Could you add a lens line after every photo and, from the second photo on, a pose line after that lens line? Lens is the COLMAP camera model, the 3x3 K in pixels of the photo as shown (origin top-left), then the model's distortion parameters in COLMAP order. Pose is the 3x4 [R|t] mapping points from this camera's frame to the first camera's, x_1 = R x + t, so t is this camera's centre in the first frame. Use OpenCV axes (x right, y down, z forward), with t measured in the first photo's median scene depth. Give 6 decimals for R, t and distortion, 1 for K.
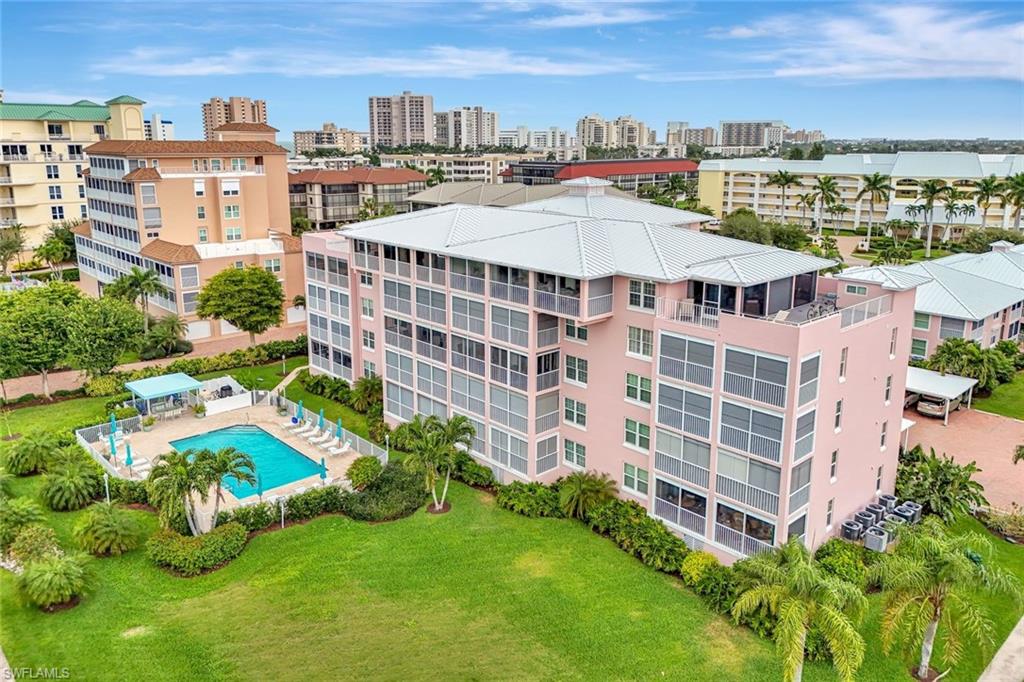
lens RADIAL K [[750.7, 0, 512.2], [0, 750.7, 295.1], [0, 0, 1]] dist [0.085691, -0.080806]
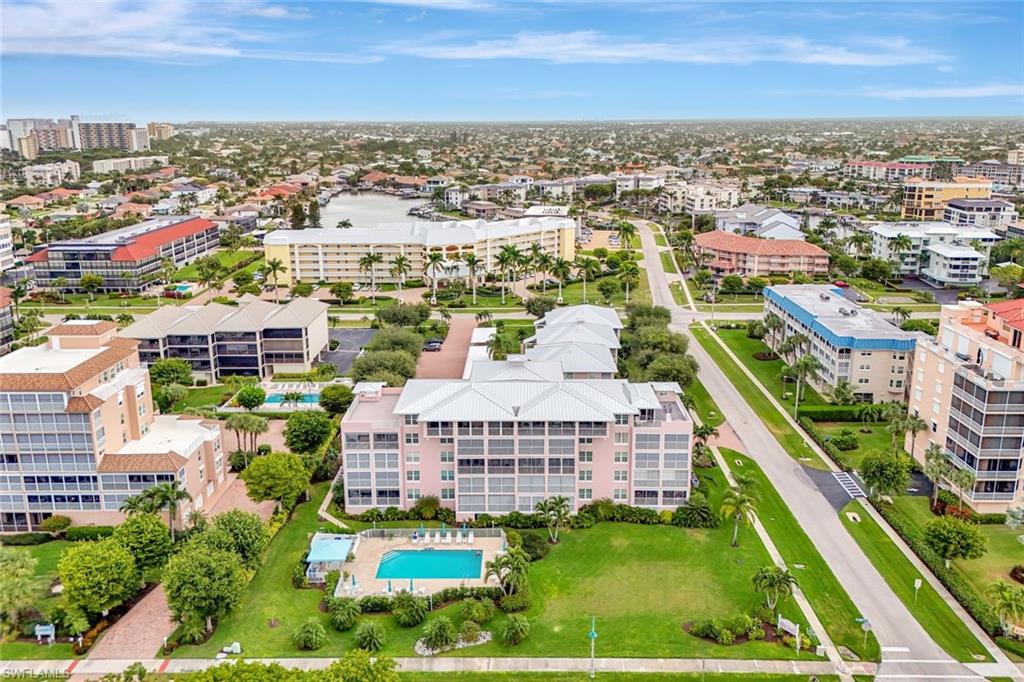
lens RADIAL K [[750.7, 0, 512.2], [0, 750.7, 295.1], [0, 0, 1]] dist [0.085691, -0.080806]
pose [[0.691449, -0.165520, 0.703208, -1.118381], [0.153704, 0.984818, 0.080672, -0.421721], [-0.705885, 0.052305, 0.706393, -0.324343]]
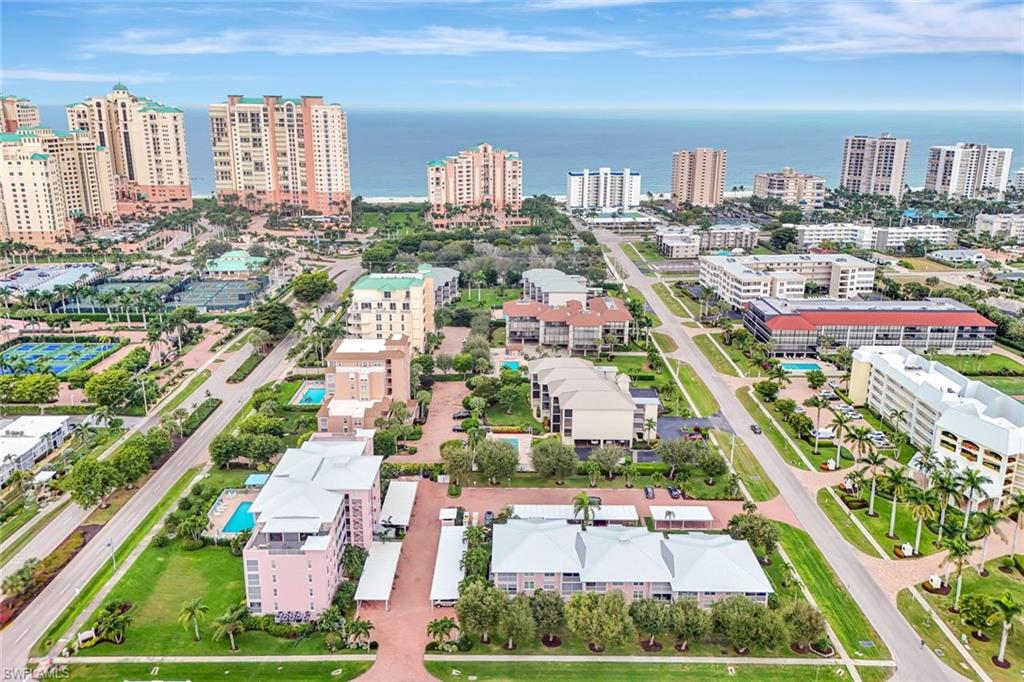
lens RADIAL K [[750.7, 0, 512.2], [0, 750.7, 295.1], [0, 0, 1]] dist [0.085691, -0.080806]
pose [[0.732113, 0.168781, -0.659942, 1.917463], [-0.138548, 0.985462, 0.098334, -0.929666], [0.666945, 0.019442, 0.744853, -0.488579]]
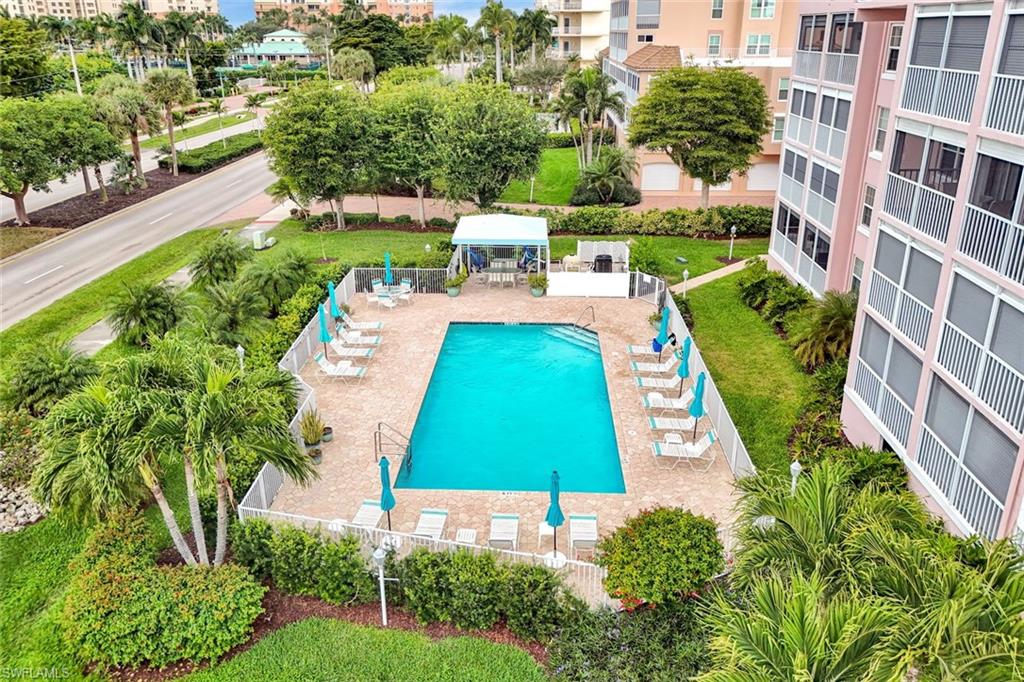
lens RADIAL K [[750.7, 0, 512.2], [0, 750.7, 295.1], [0, 0, 1]] dist [0.085691, -0.080806]
pose [[0.699330, 0.228586, -0.677264, -0.032300], [-0.136177, 0.972741, 0.187700, 0.052240], [0.701708, -0.039036, 0.711395, 0.544764]]
